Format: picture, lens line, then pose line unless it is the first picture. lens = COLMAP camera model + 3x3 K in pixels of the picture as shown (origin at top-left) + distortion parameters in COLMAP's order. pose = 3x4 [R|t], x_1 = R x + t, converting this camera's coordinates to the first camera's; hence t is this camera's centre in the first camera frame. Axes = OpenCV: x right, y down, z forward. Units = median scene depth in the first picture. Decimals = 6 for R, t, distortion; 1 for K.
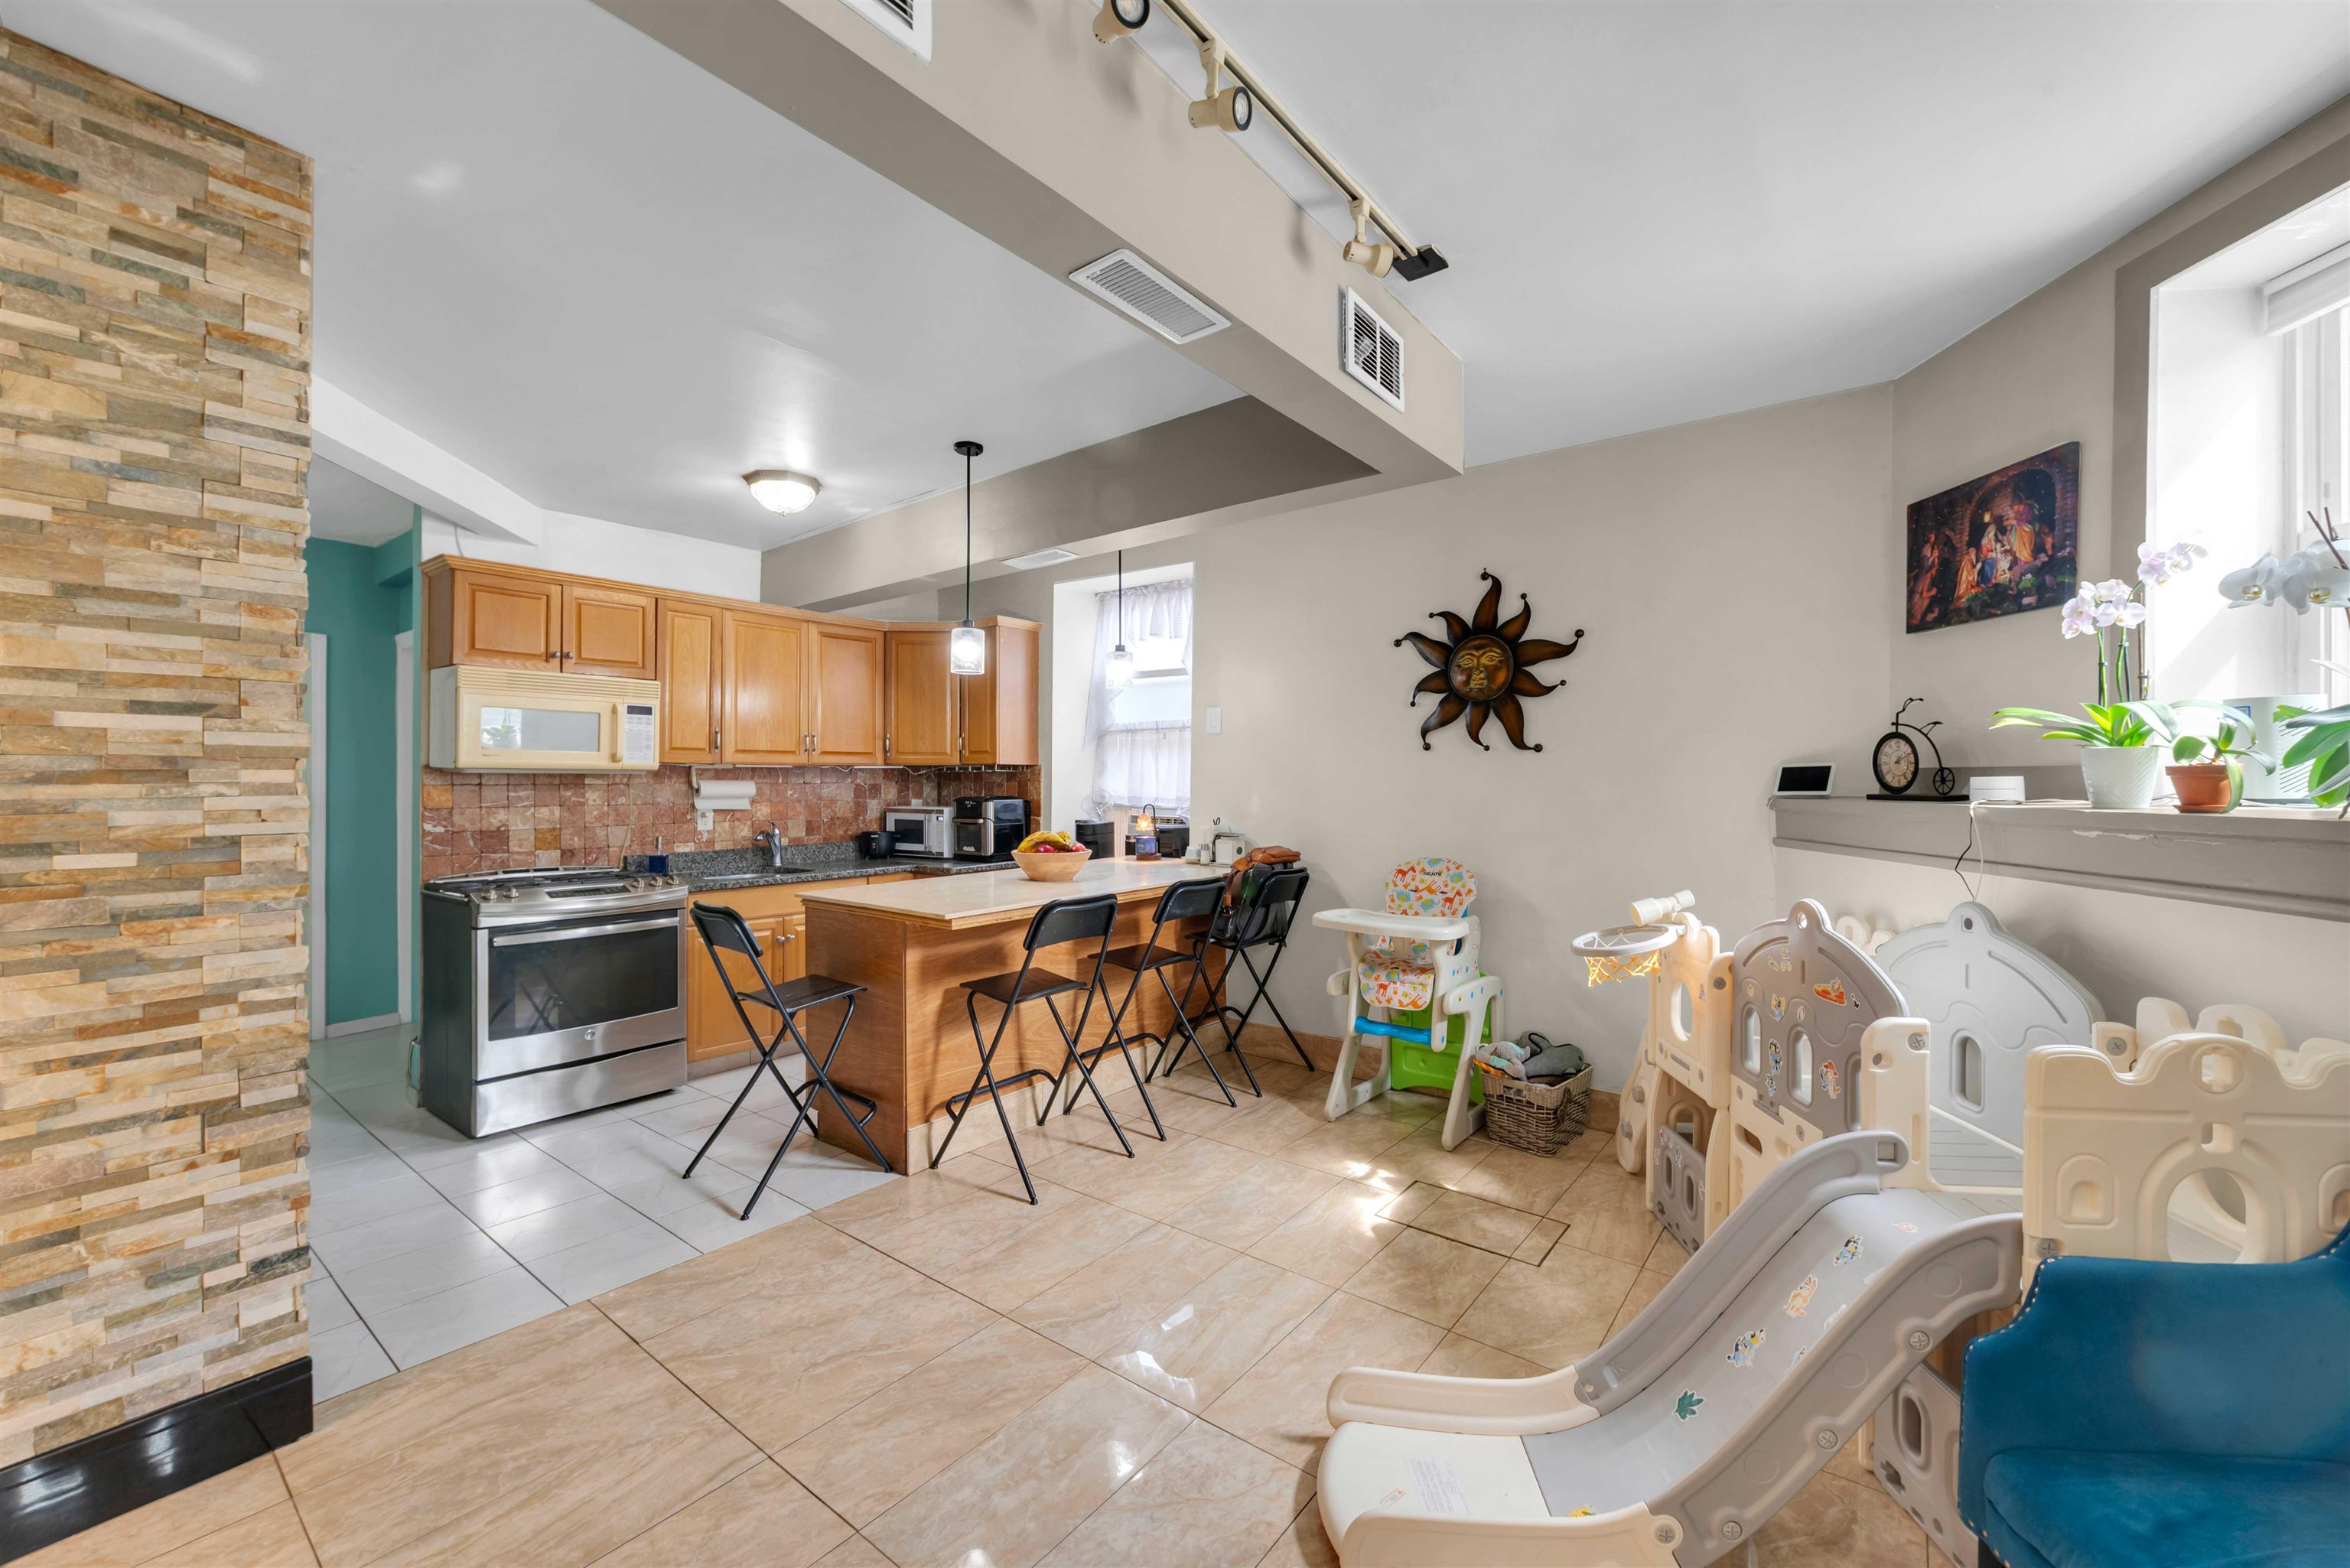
lens RADIAL K [[945.8, 0, 1187.8], [0, 945.8, 774.5], [0, 0, 1]] dist [-0.009671, 0.000176]
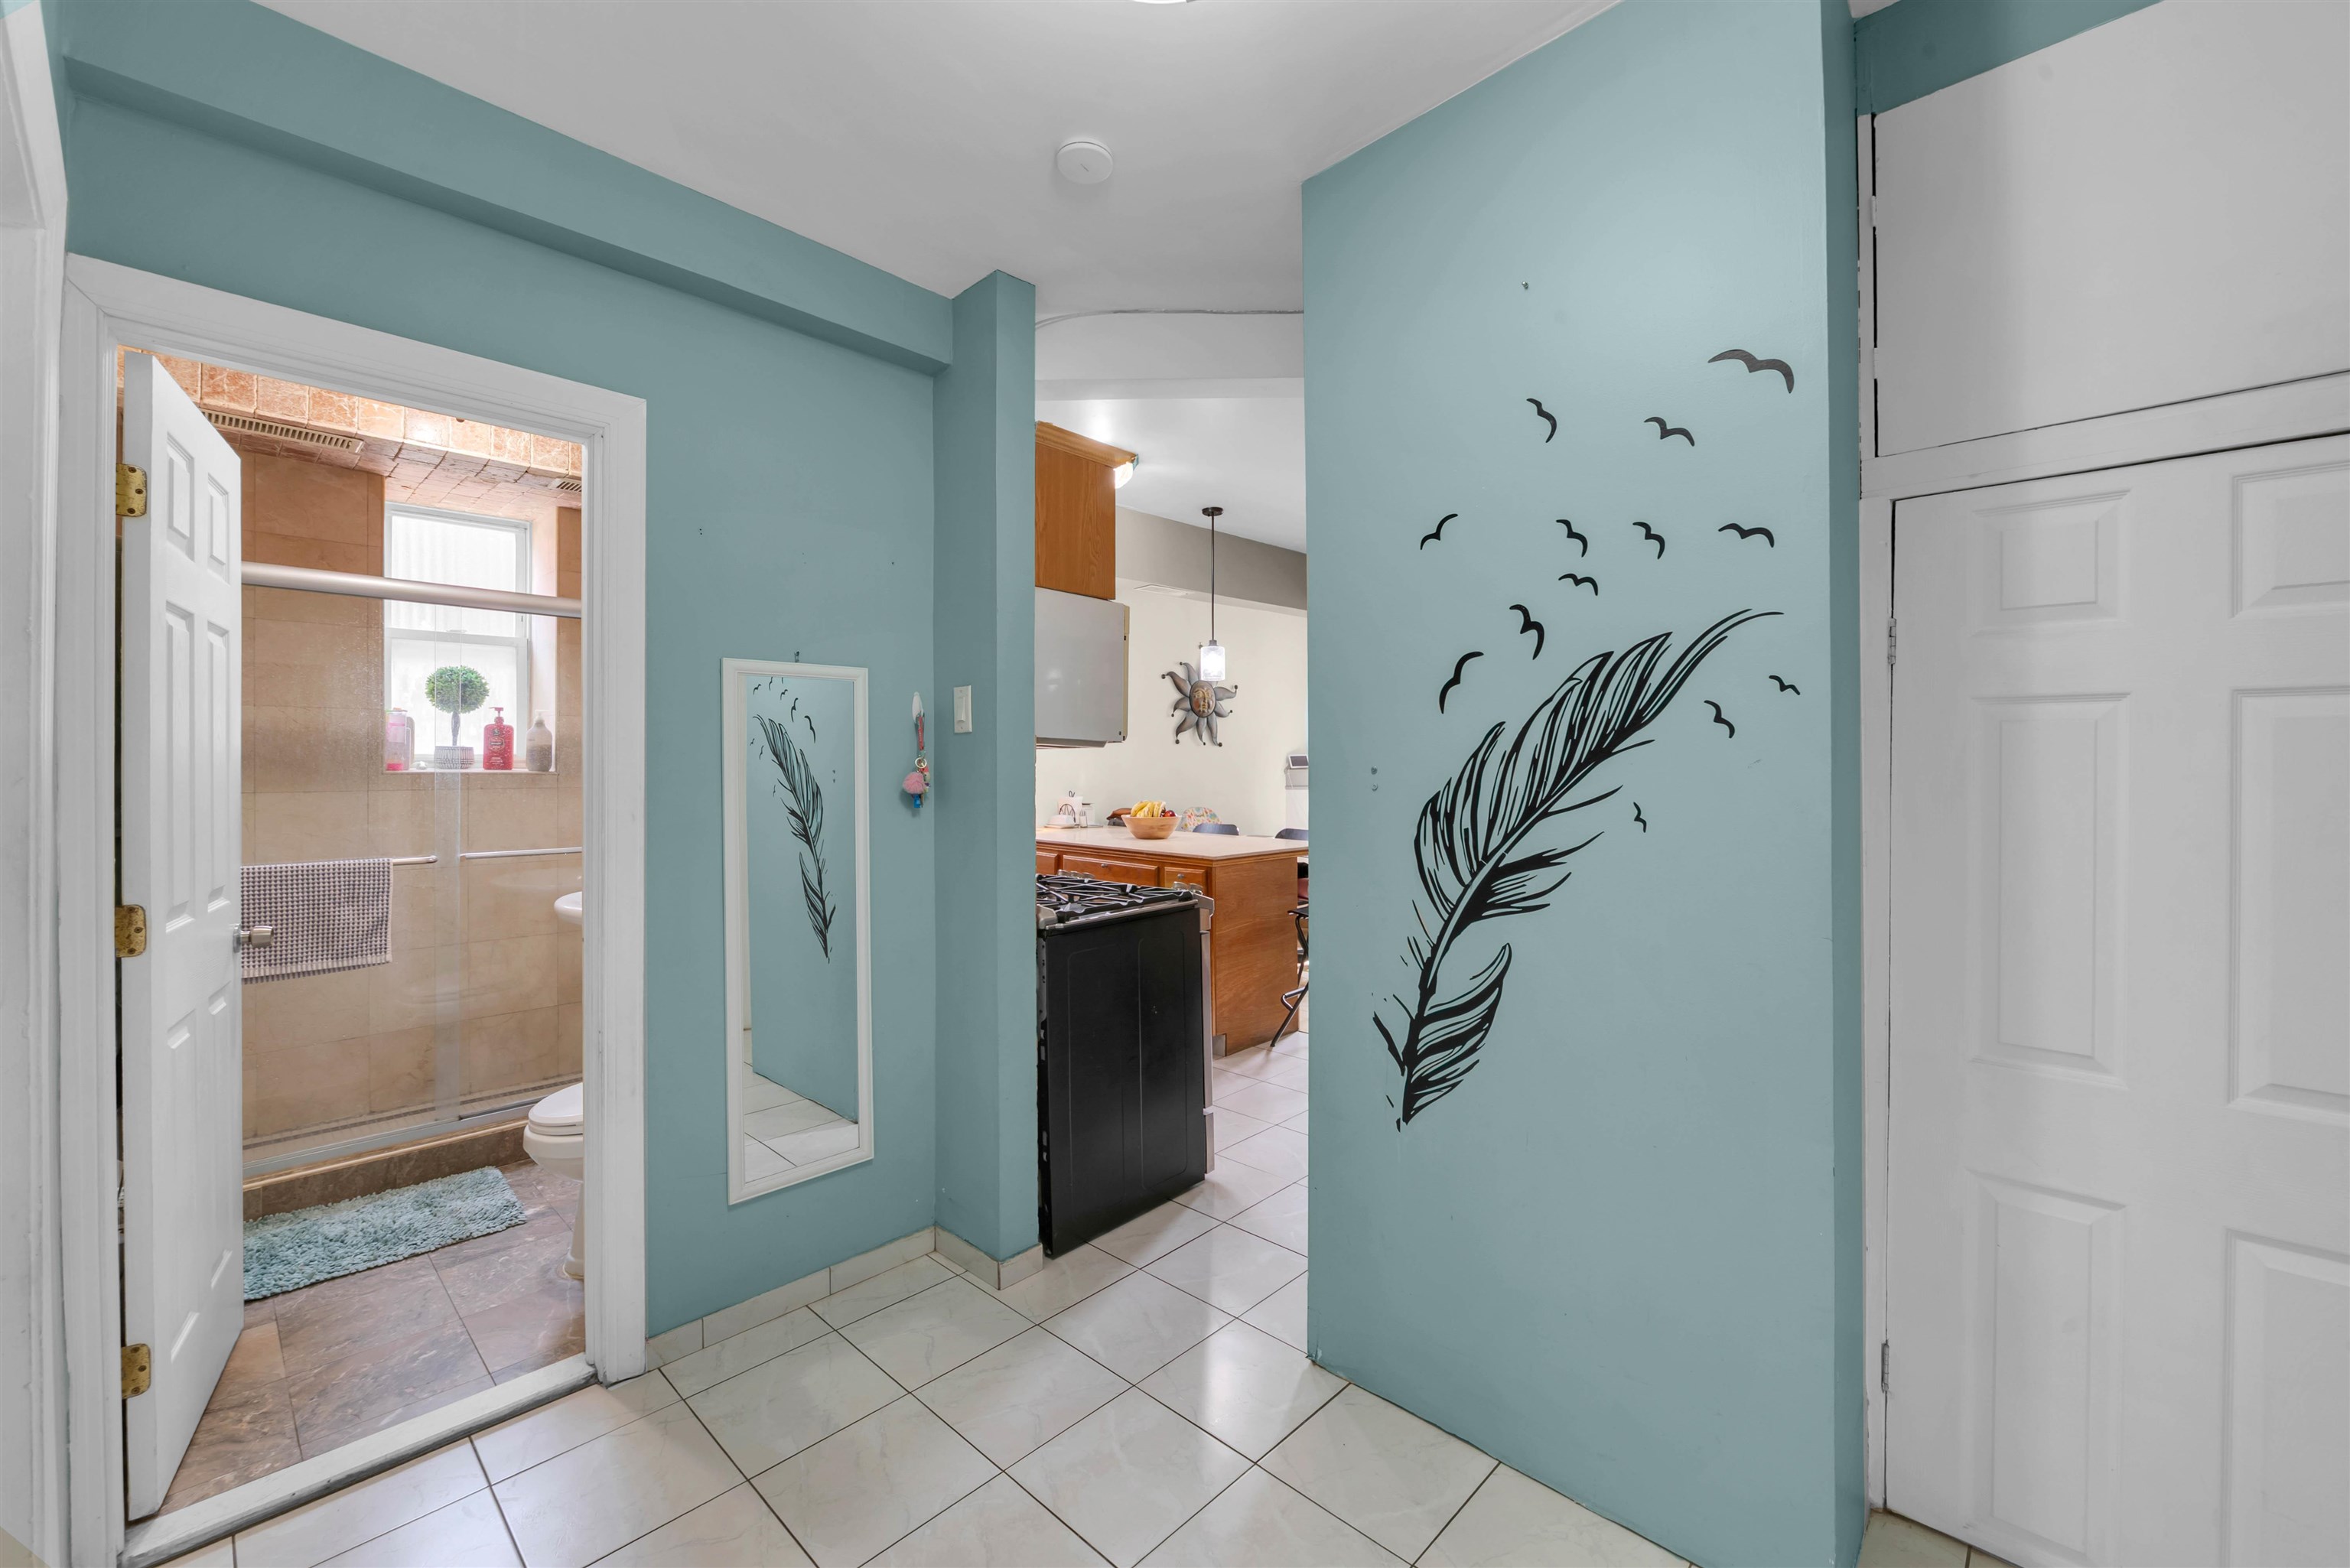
lens RADIAL K [[945.8, 0, 1195.9], [0, 945.8, 767.3], [0, 0, 1]] dist [-0.009671, 0.000176]
pose [[0.091735, -0.003485, 0.995777, -1.963177], [-0.002527, 0.999990, 0.003733, 0.013412], [-0.995780, -0.002859, 0.091725, 1.134680]]
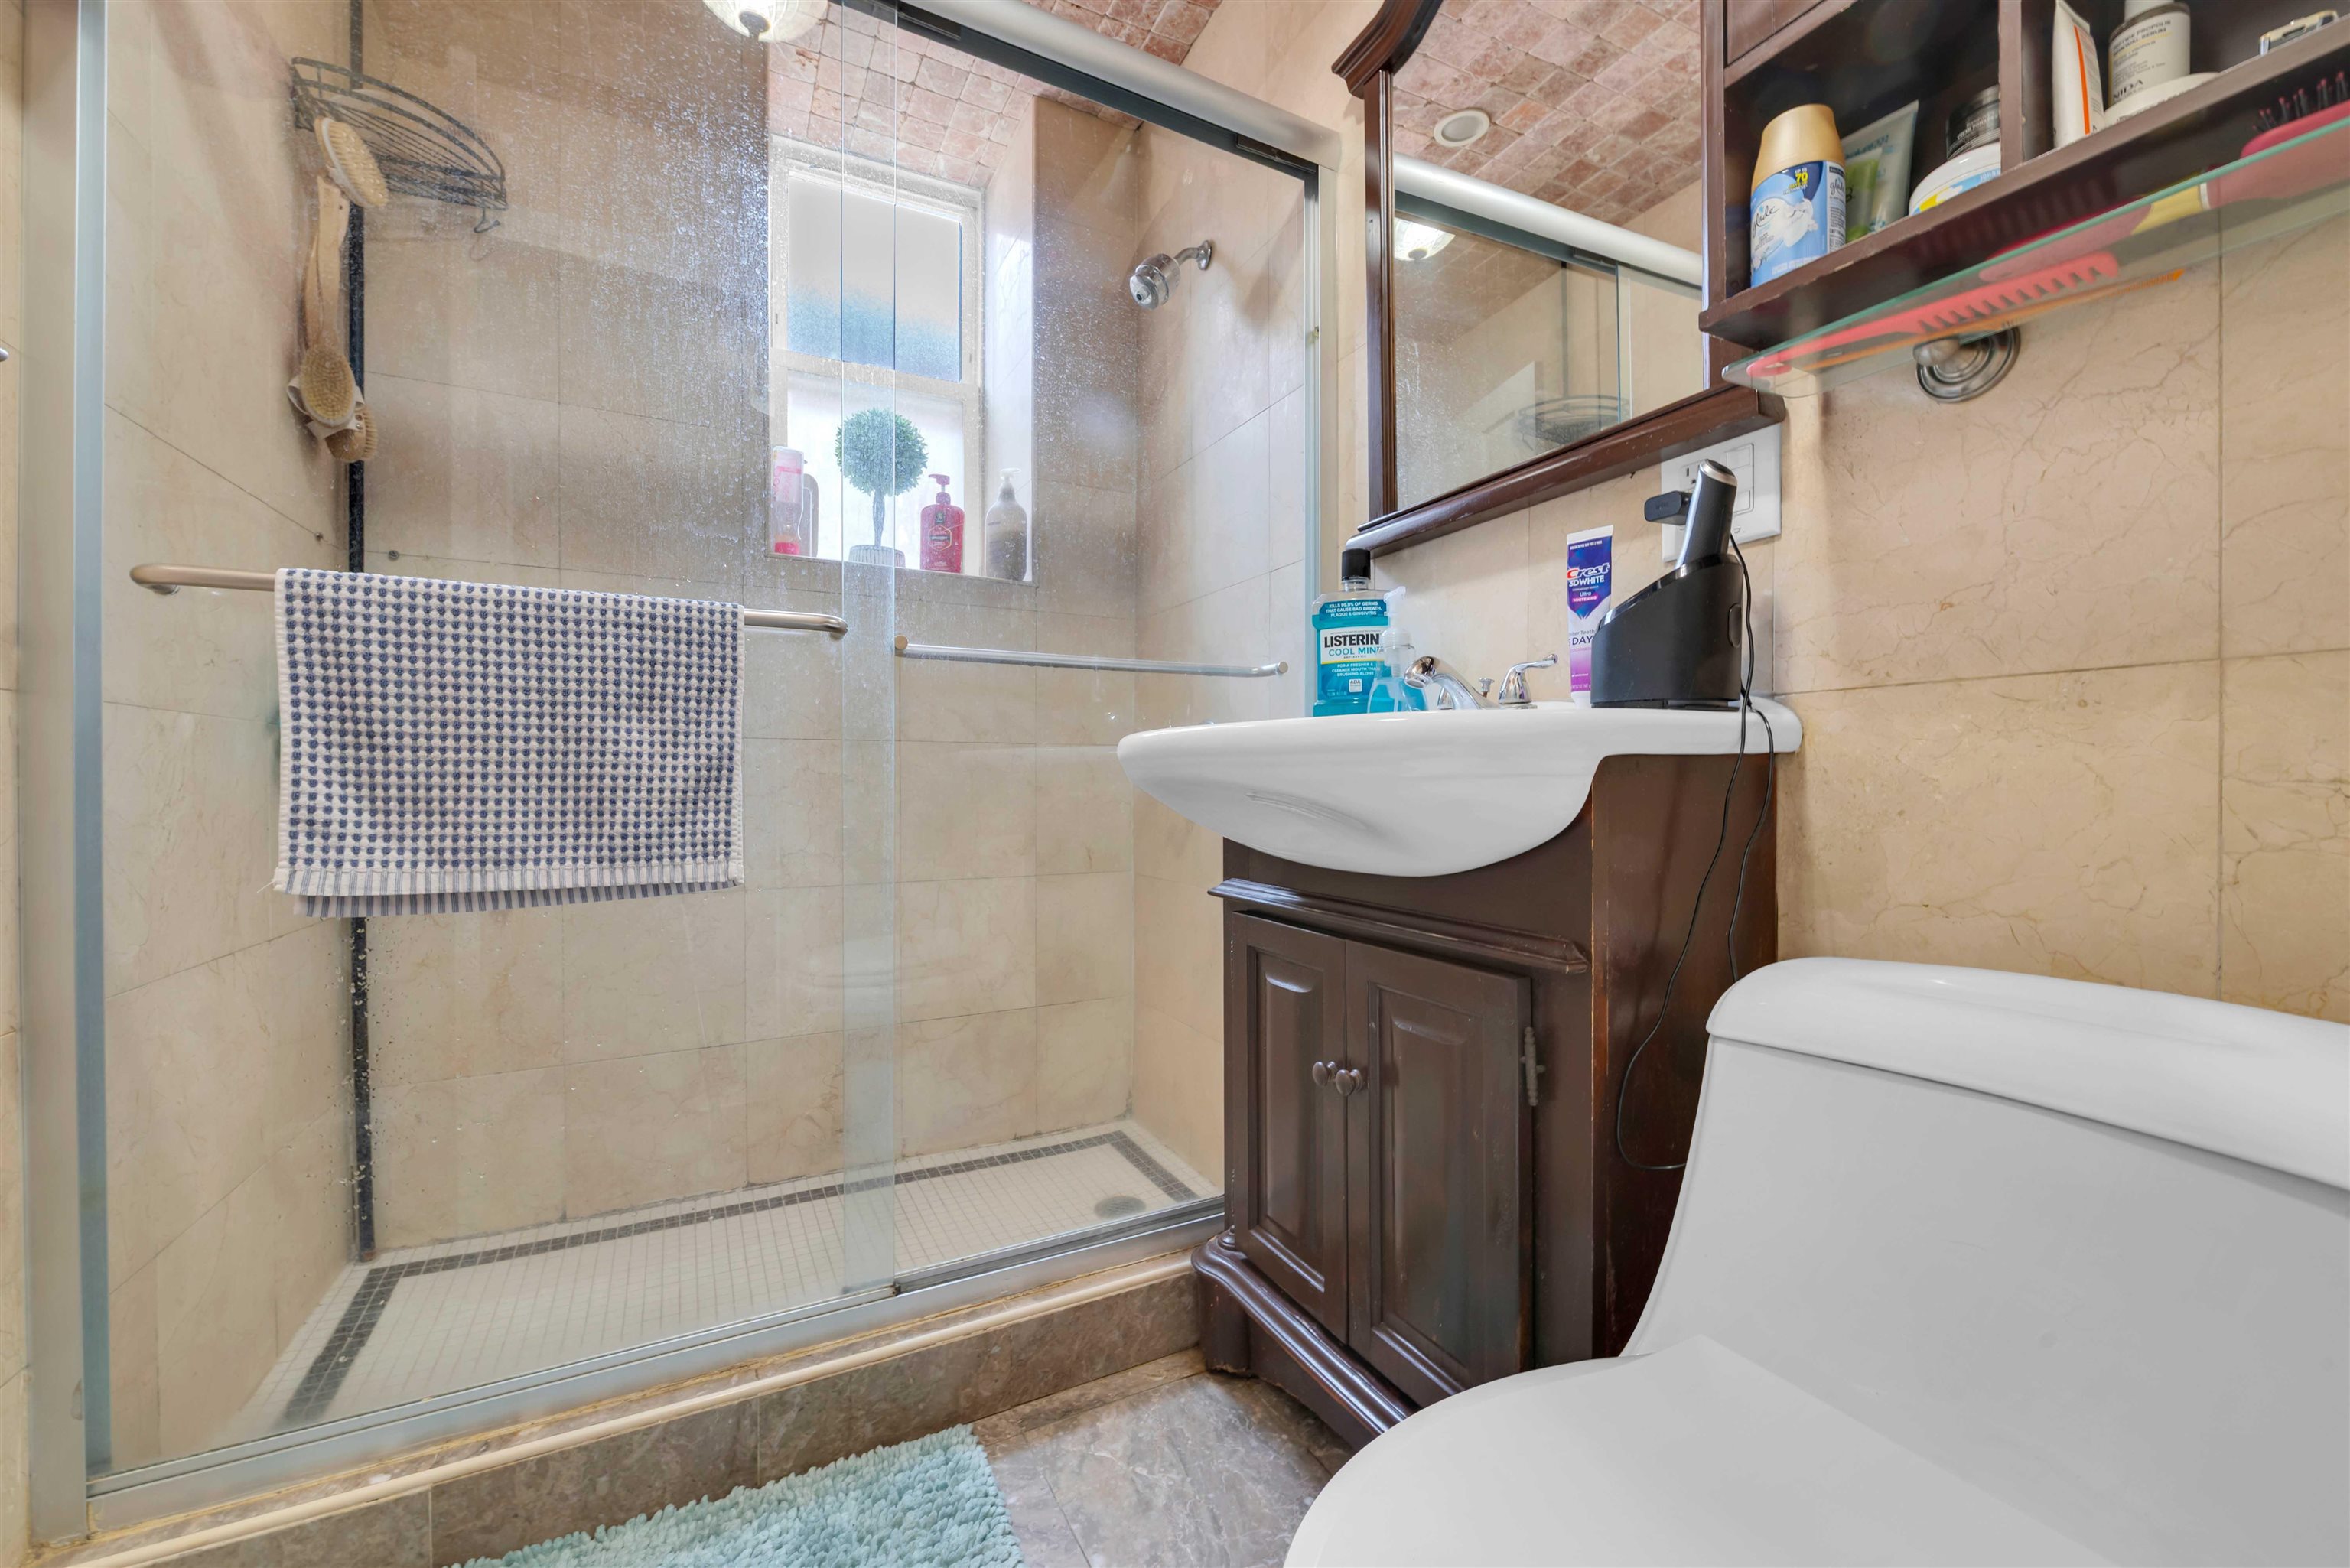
lens RADIAL K [[945.8, 0, 1197.9], [0, 945.8, 782.5], [0, 0, 1]] dist [-0.009671, 0.000176]
pose [[0.414974, -0.006781, 0.909808, -1.278274], [0.001773, 0.999976, 0.006644, 0.193860], [-0.909832, -0.001144, 0.414976, 1.791512]]
